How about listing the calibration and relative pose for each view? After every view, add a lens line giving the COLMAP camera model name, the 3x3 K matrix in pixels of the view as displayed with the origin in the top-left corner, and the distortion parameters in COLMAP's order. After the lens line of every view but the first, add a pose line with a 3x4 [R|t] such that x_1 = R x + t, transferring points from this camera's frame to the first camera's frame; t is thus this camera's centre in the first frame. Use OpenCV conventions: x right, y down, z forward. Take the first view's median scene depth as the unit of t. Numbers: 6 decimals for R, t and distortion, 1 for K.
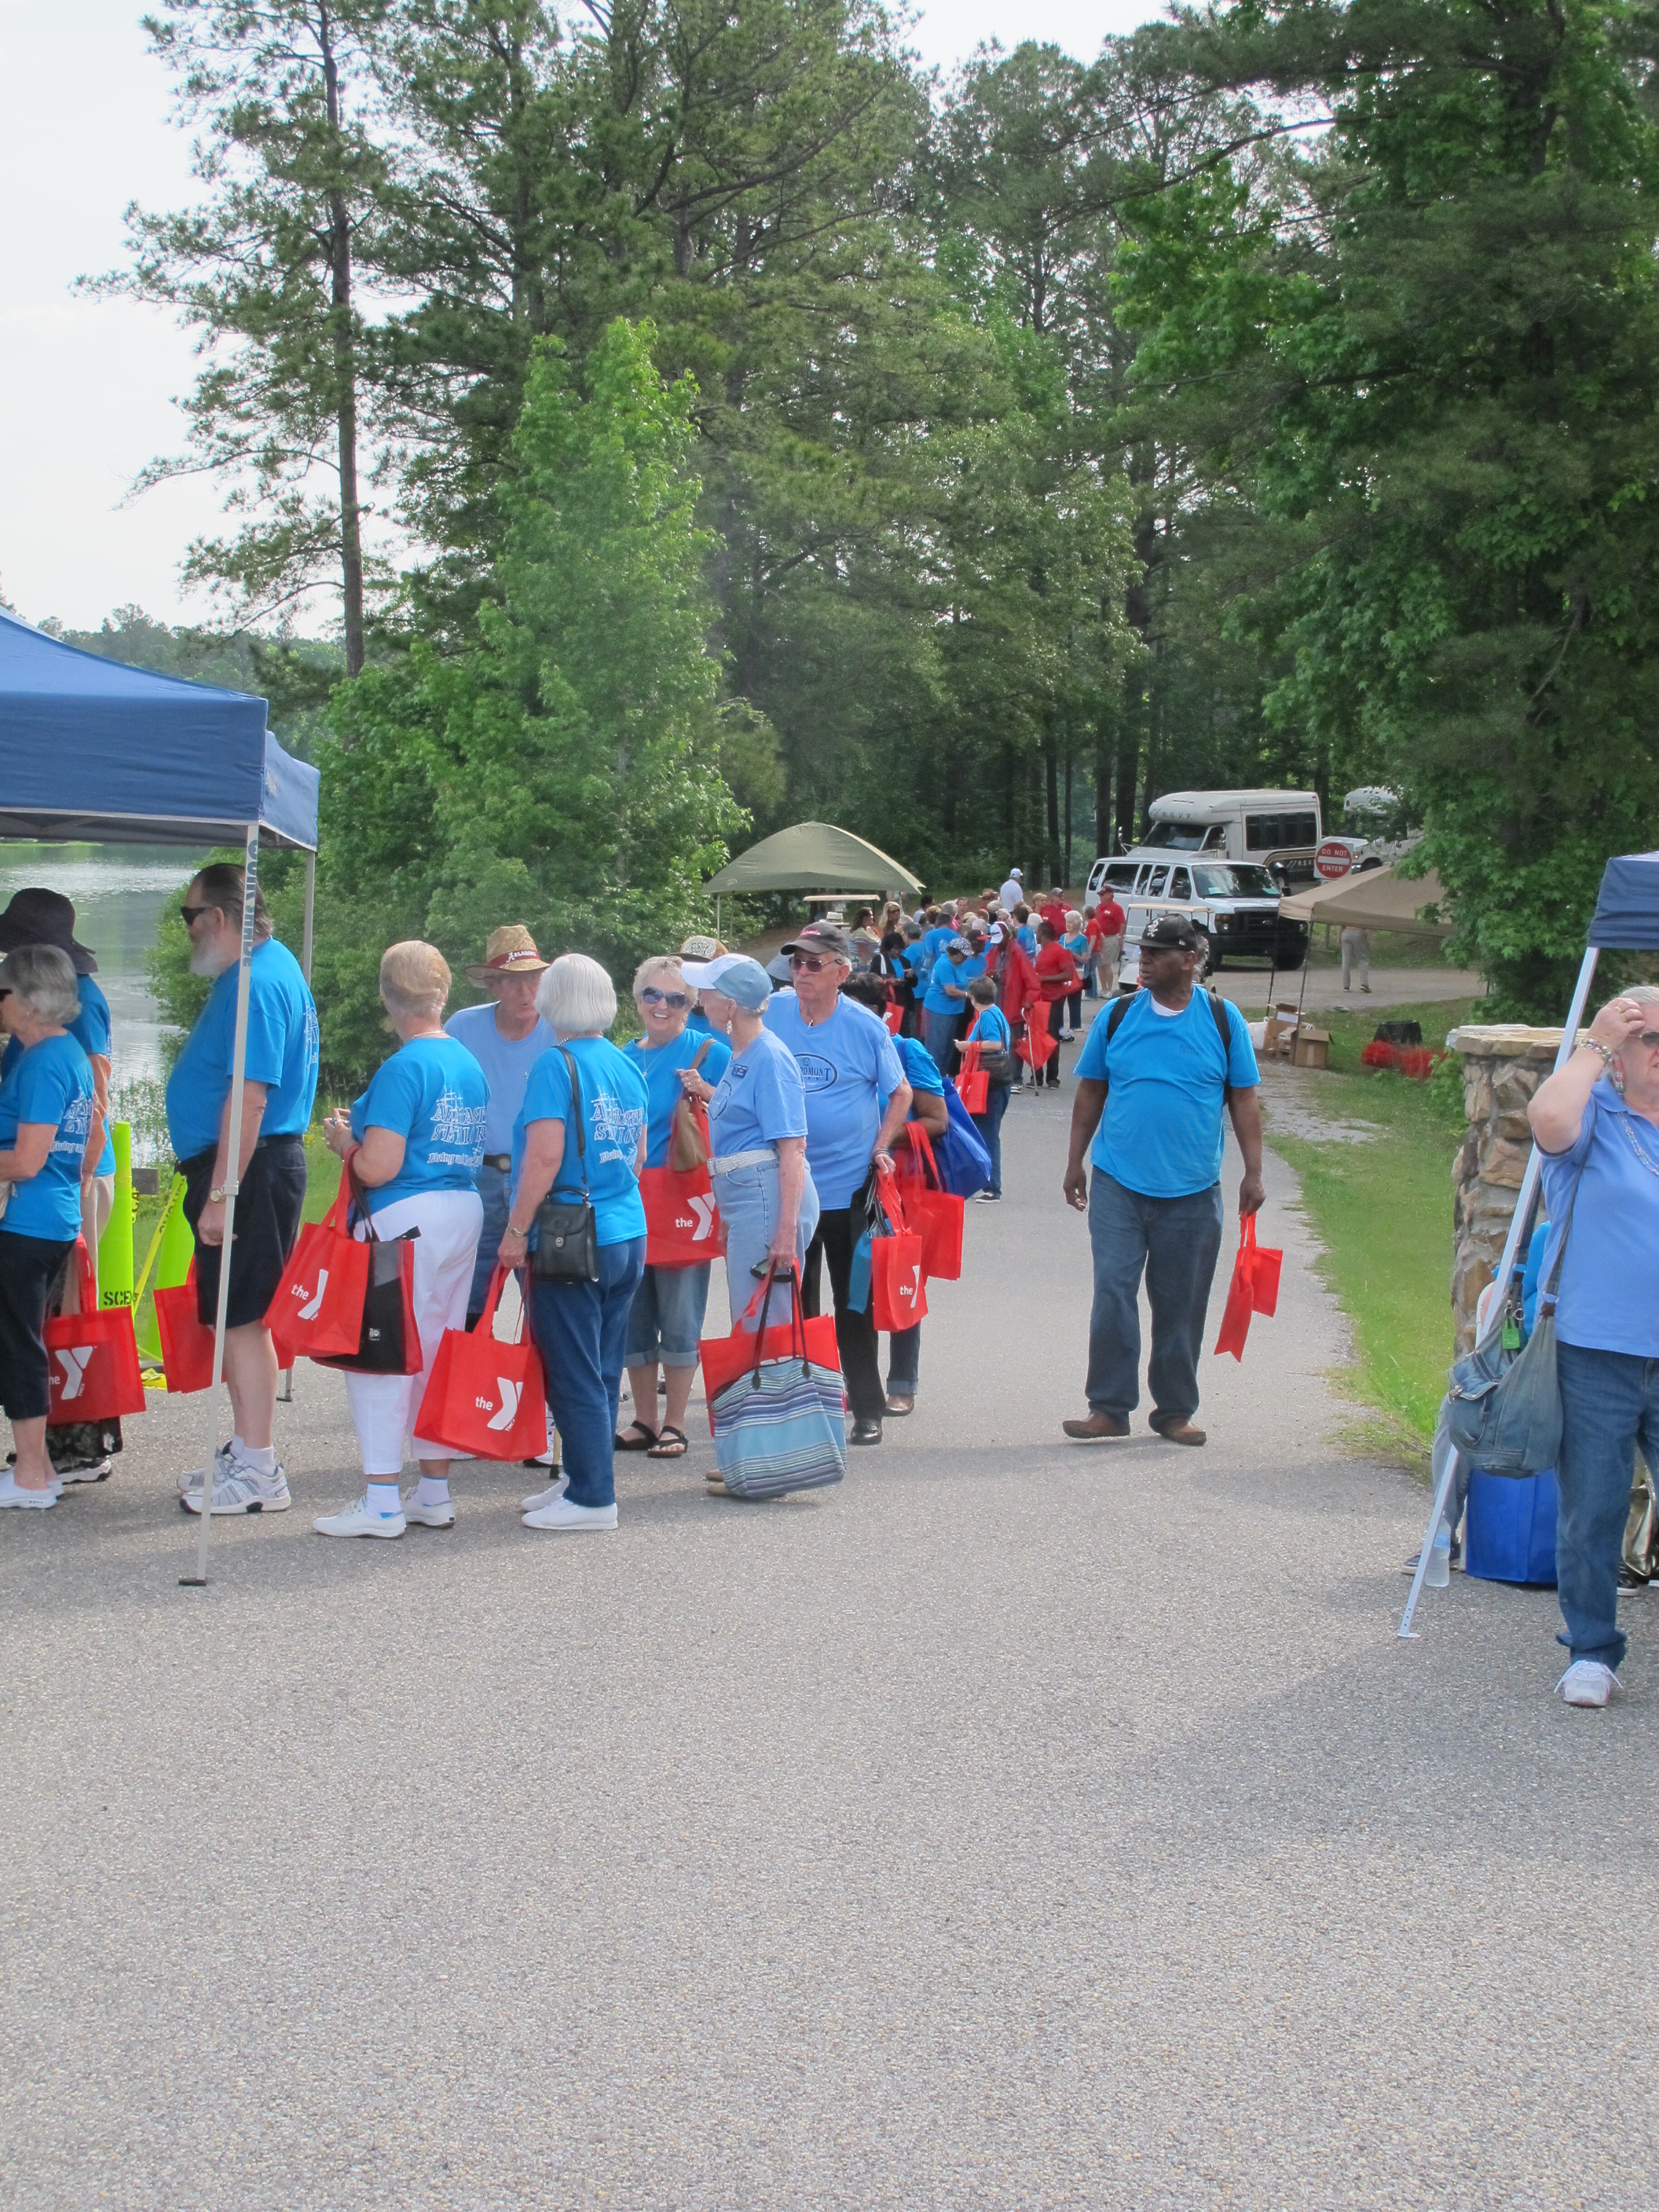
lens RADIAL K [[3575.3, 0, 838.0], [0, 3575.3, 1127.9], [0, 0, 1]] dist [-0.002479, 0.000000]
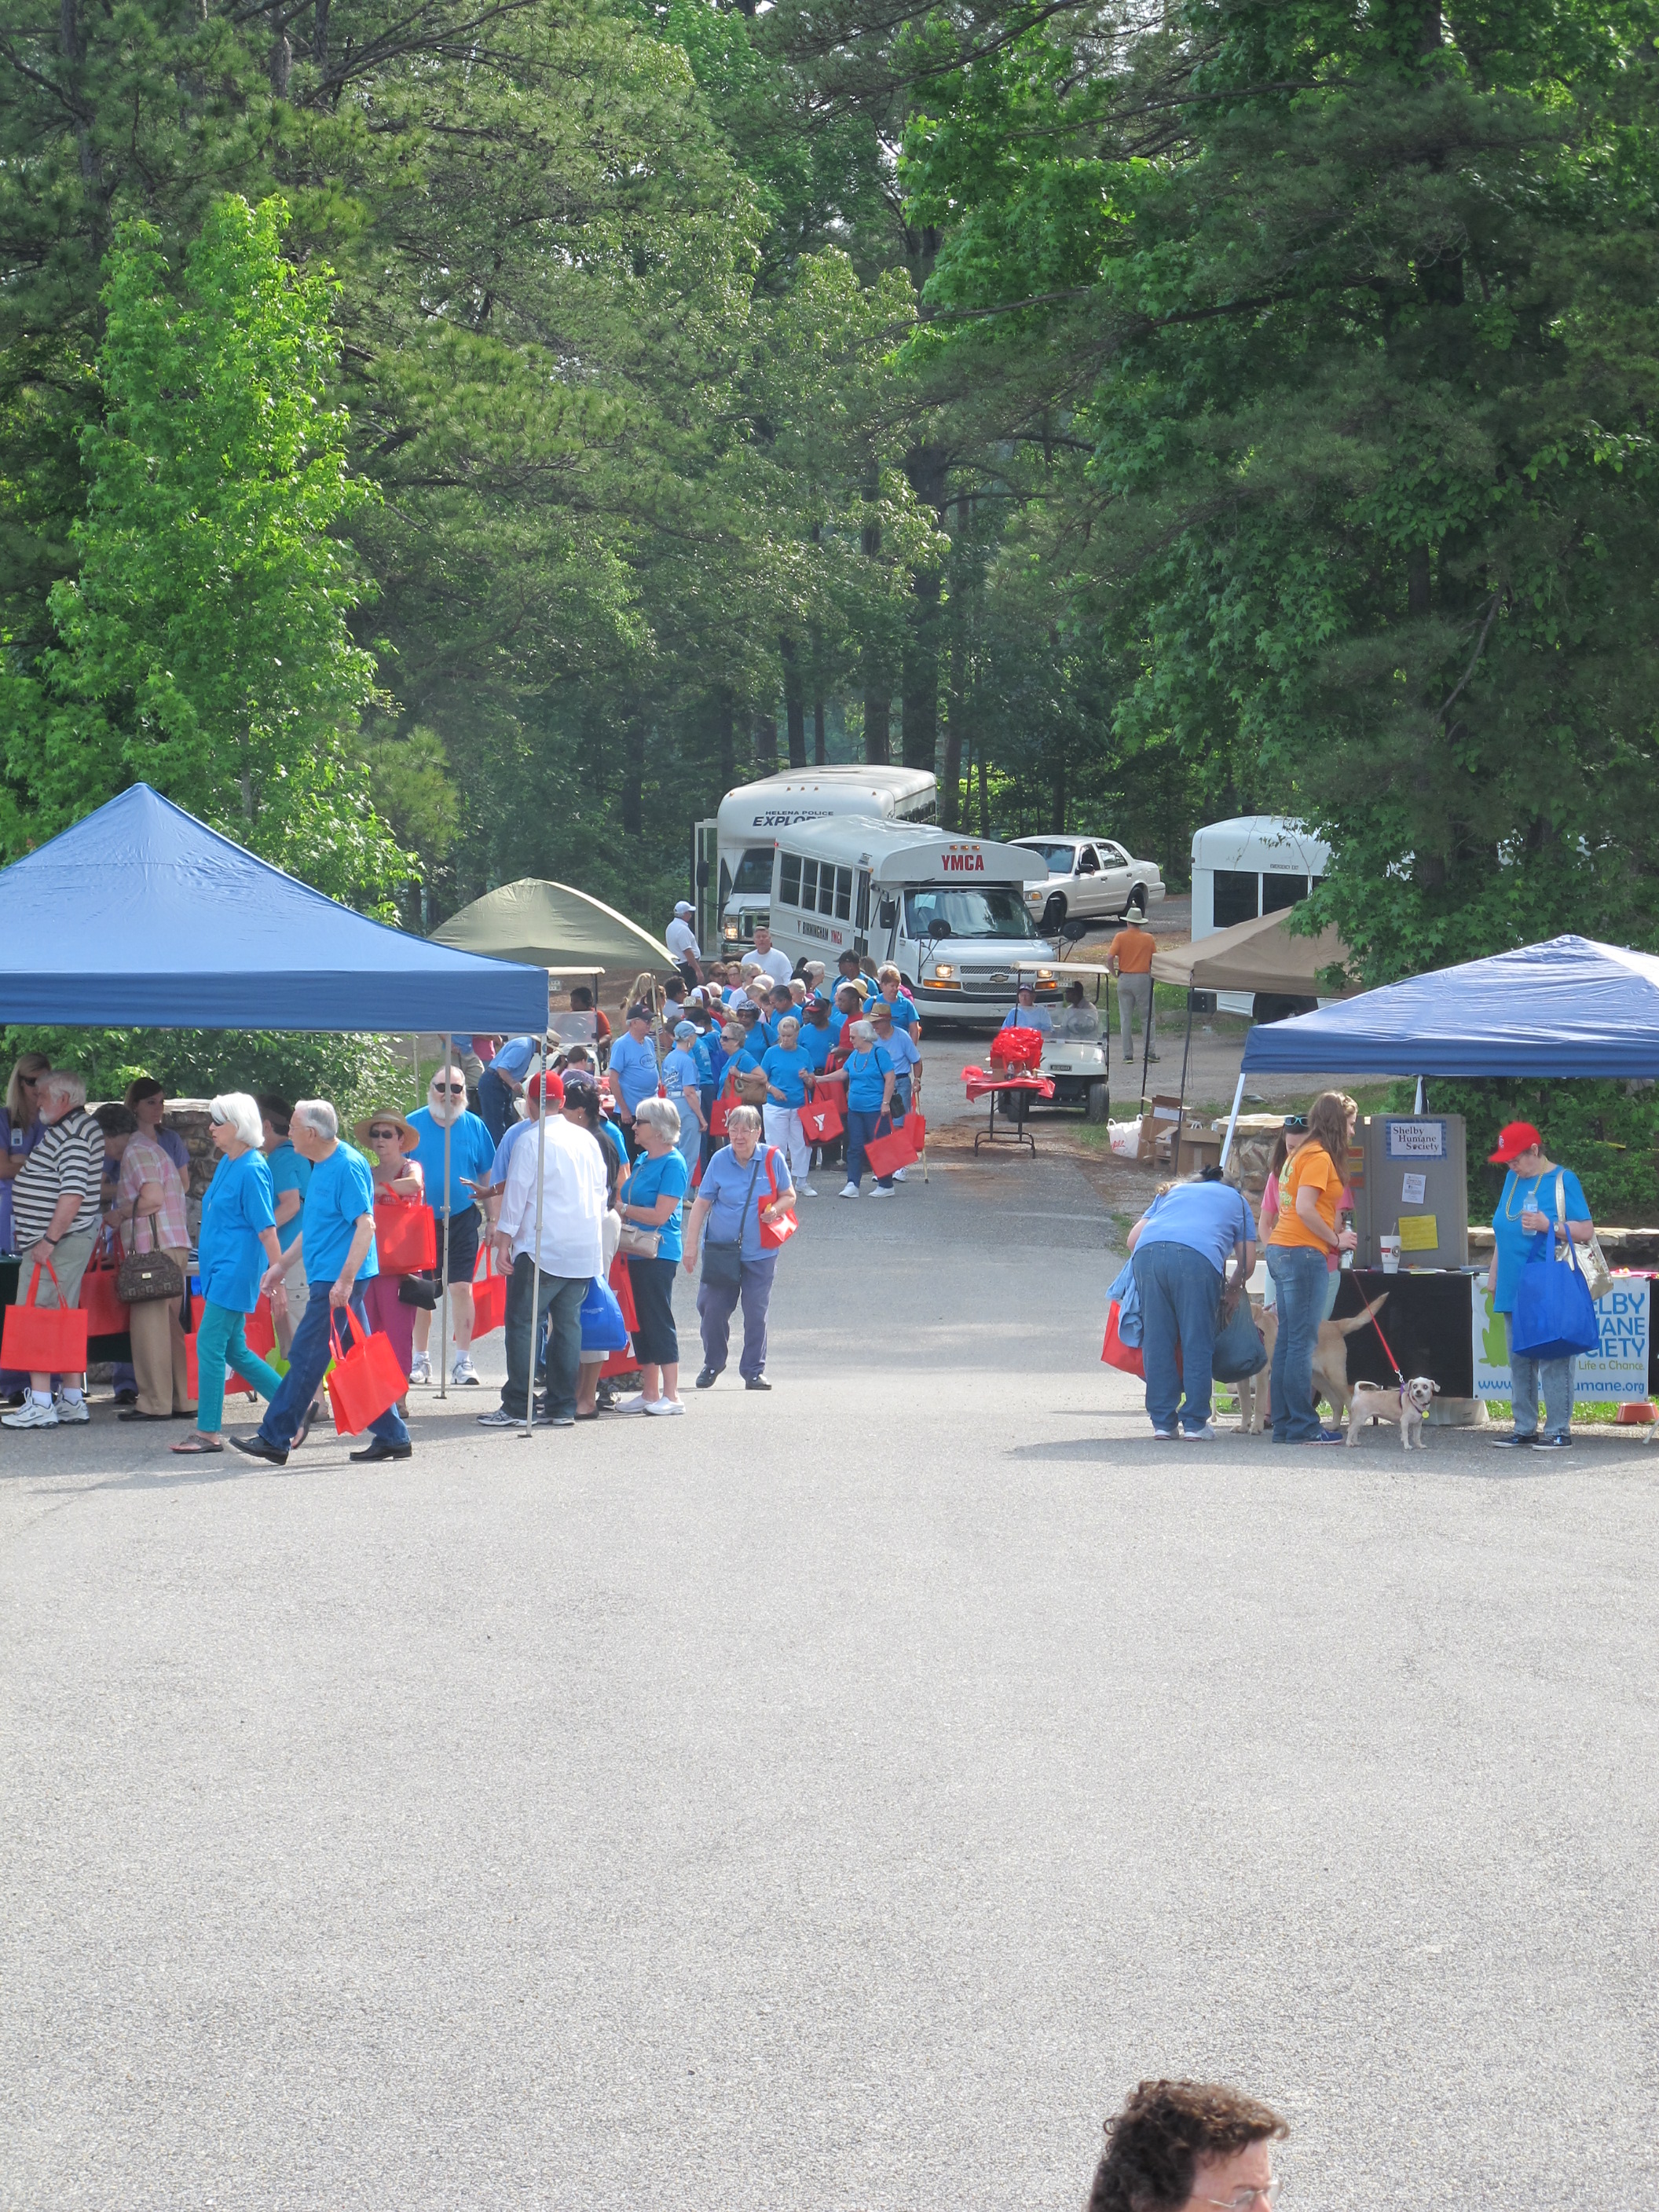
lens RADIAL K [[7648.9, 0, 817.8], [0, 7648.9, 1092.8], [0, 0, 1]] dist [-0.093084, 0.000000]
pose [[0.996949, -0.035271, 0.069629, -0.067622], [0.037802, 0.998659, -0.035367, 0.021456], [-0.068288, 0.037891, 0.996946, -0.683538]]
